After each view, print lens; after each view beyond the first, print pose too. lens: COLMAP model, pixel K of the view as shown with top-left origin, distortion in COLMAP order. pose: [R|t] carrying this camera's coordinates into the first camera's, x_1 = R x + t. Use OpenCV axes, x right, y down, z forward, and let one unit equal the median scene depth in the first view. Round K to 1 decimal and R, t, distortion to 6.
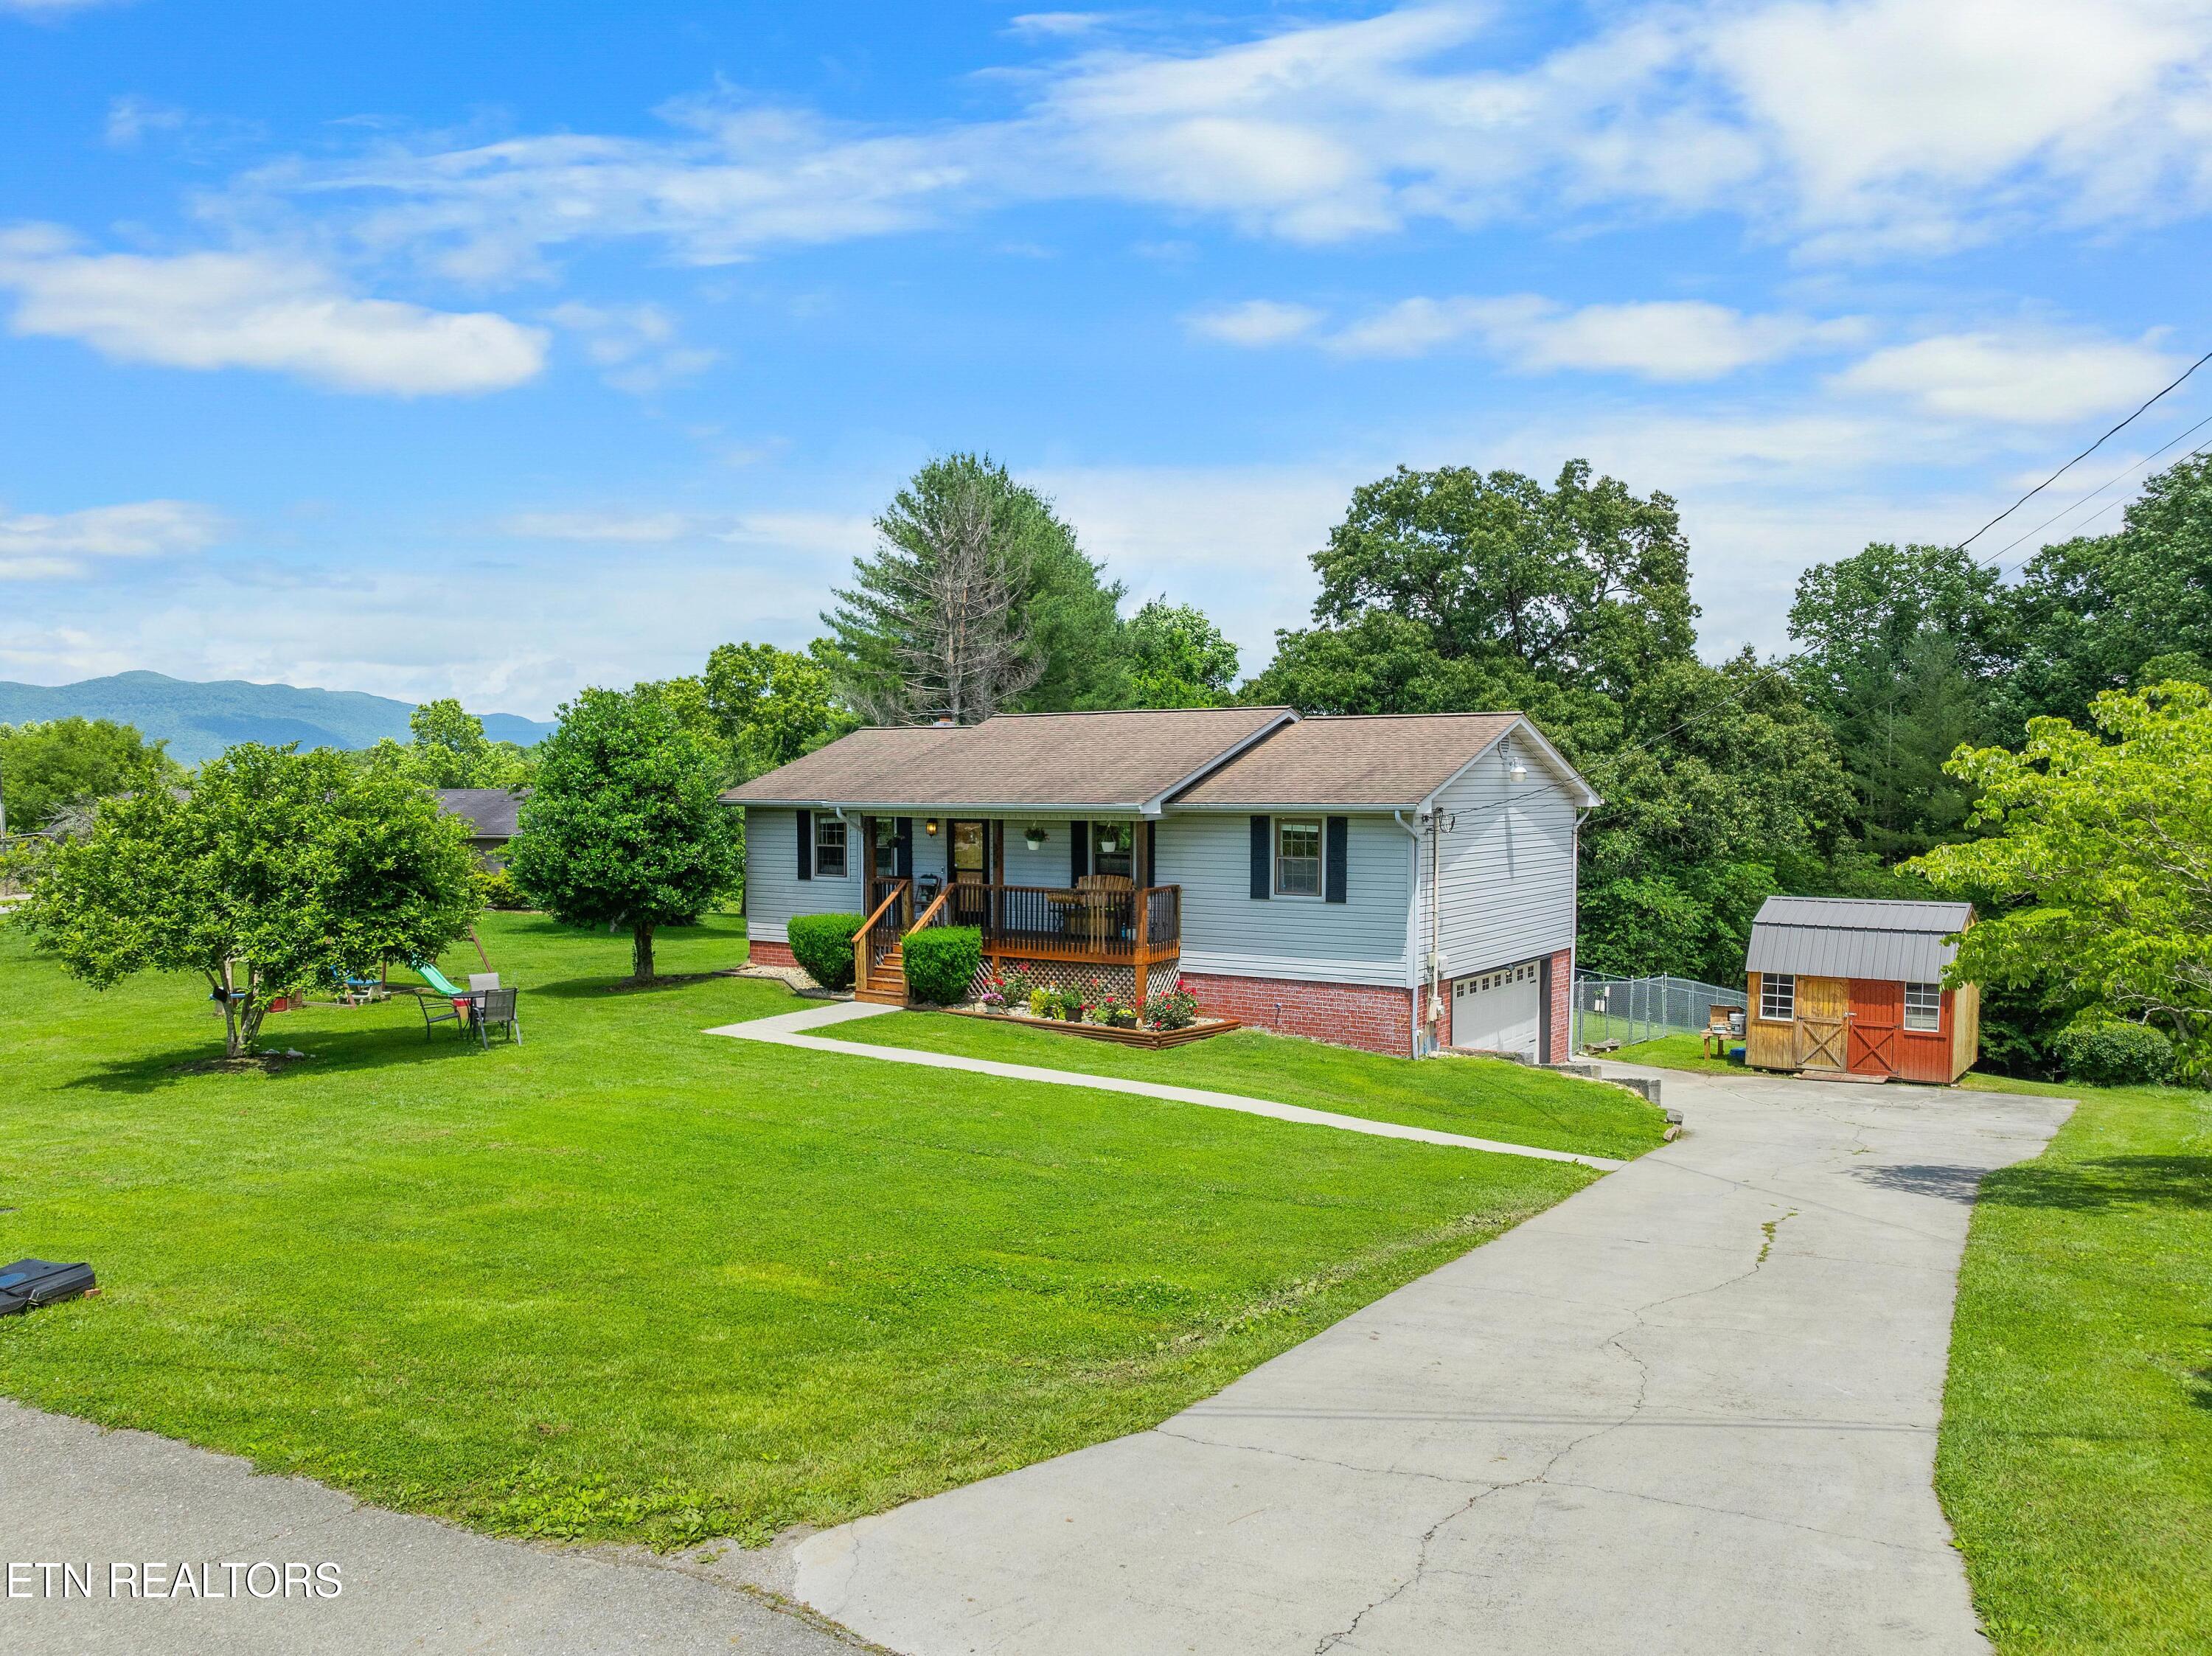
lens RADIAL K [[1654.4, 0, 1106.0], [0, 1654.4, 828.0], [0, 0, 1]] dist [-0.020190, 0.003263]
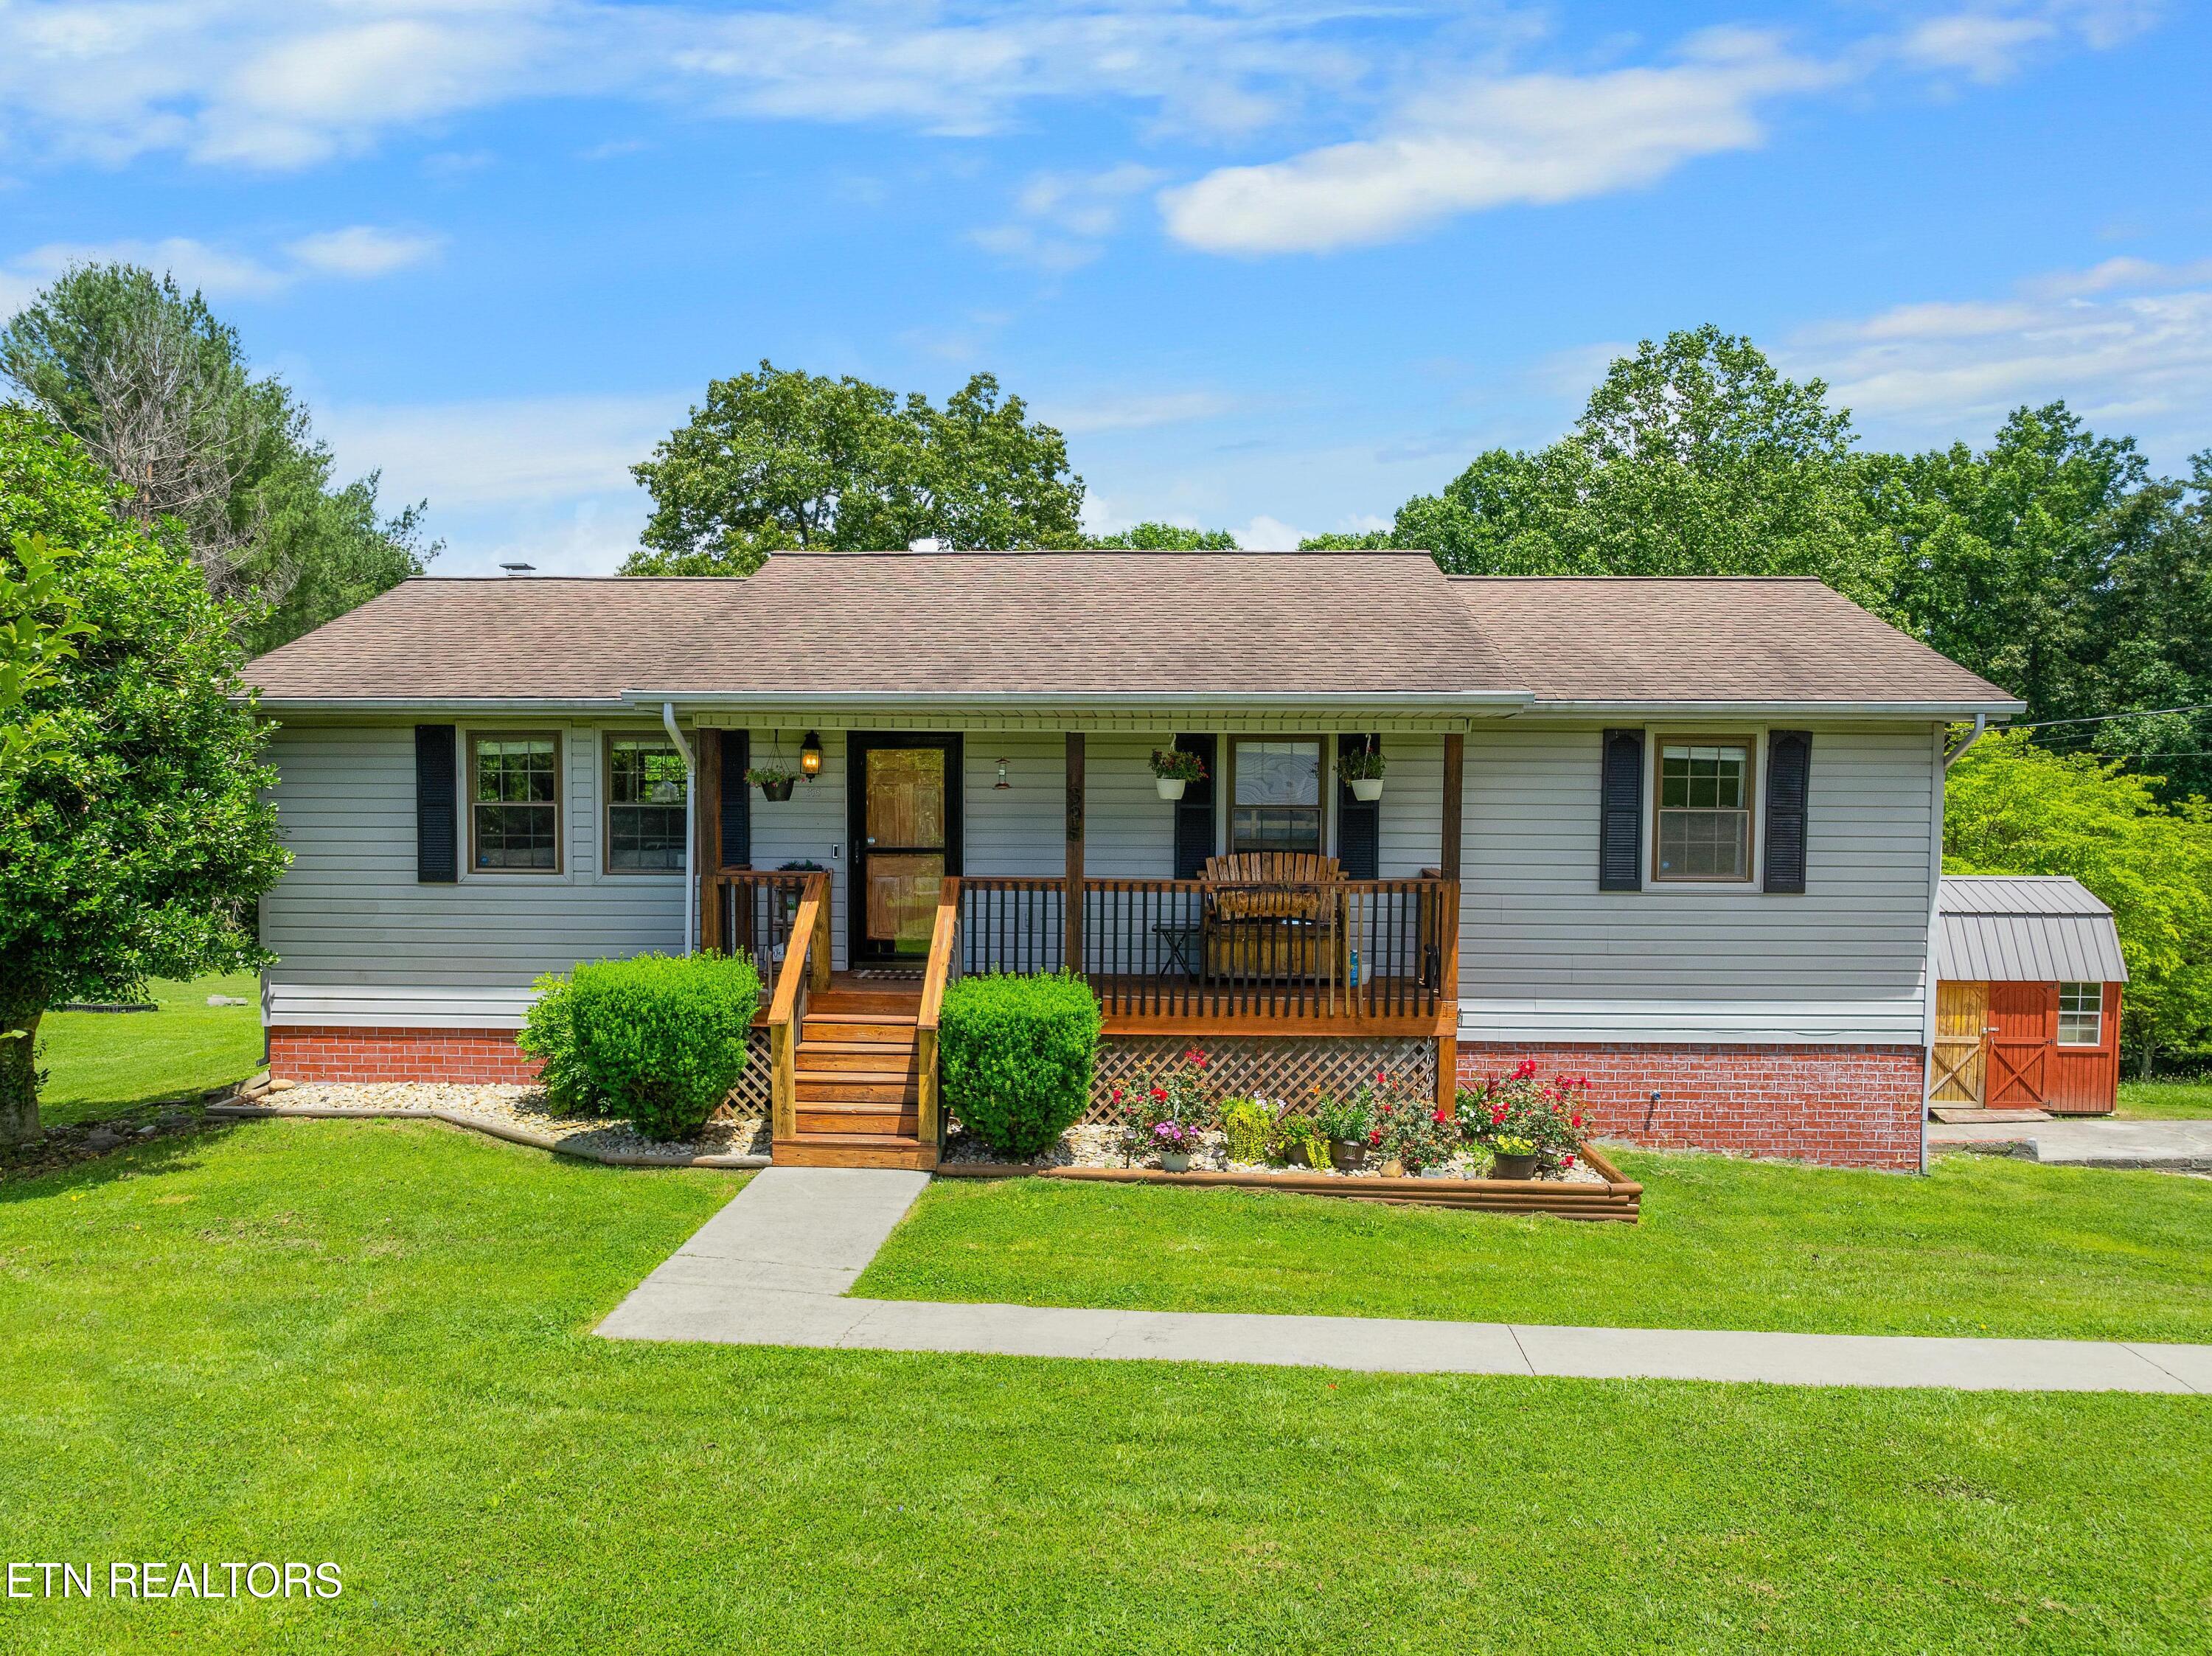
lens RADIAL K [[1724.1, 0, 1109.5], [0, 1724.1, 858.2], [0, 0, 1]] dist [-0.070470, 0.052671]
pose [[0.858666, -0.015501, 0.512301, -0.283970], [0.007216, 0.999809, 0.018157, 0.019621], [-0.512484, -0.011894, 0.858614, 0.560377]]
